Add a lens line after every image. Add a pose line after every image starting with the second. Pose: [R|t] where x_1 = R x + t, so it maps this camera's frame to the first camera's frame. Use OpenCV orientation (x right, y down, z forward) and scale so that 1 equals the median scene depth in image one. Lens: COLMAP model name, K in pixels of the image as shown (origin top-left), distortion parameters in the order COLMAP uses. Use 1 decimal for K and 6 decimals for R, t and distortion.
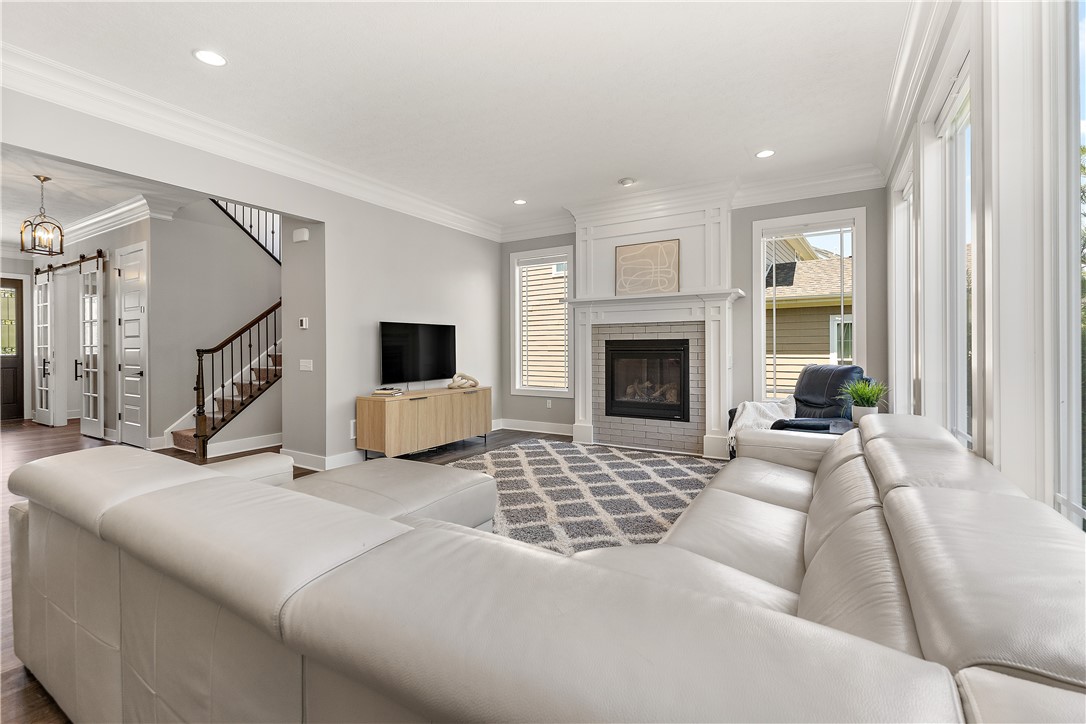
lens RADIAL K [[461.5, 0, 518.8], [0, 461.5, 348.1], [0, 0, 1]] dist [0.000795, -0.000225]
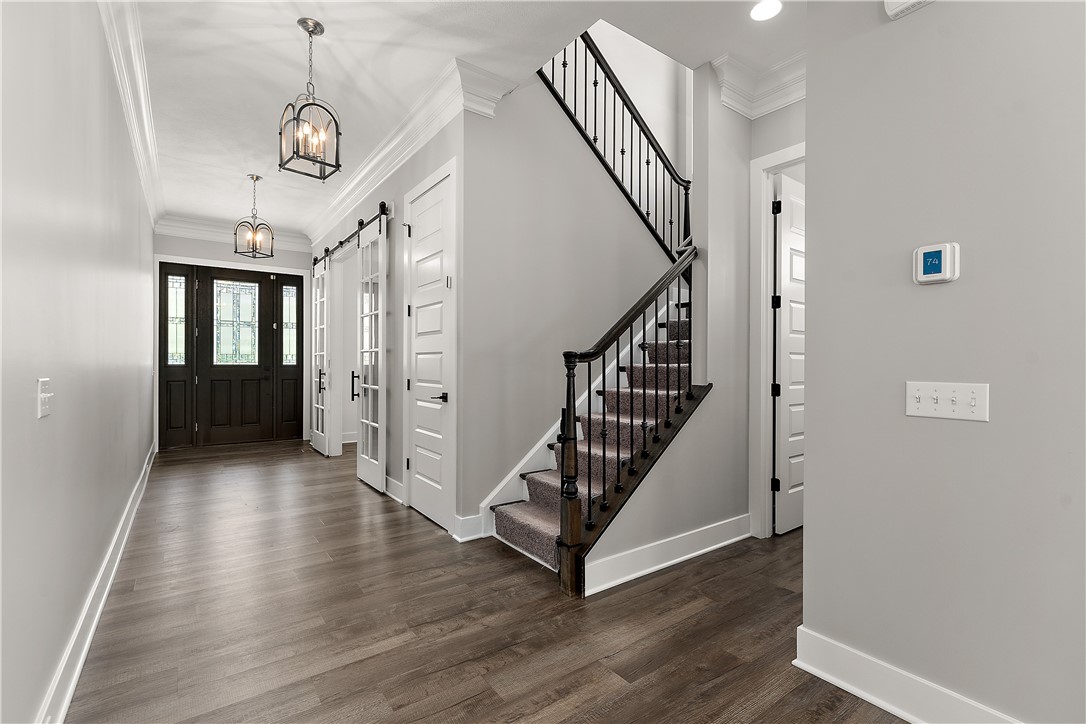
lens RADIAL K [[498.0, 0, 543.7], [0, 498.0, 363.6], [0, 0, 1]] dist [-0.006300, -0.000374]
pose [[0.925297, 0.008280, -0.379153, -0.473234], [-0.007950, 0.999965, 0.002438, 0.011316], [0.379161, 0.000758, 0.925331, 0.480994]]
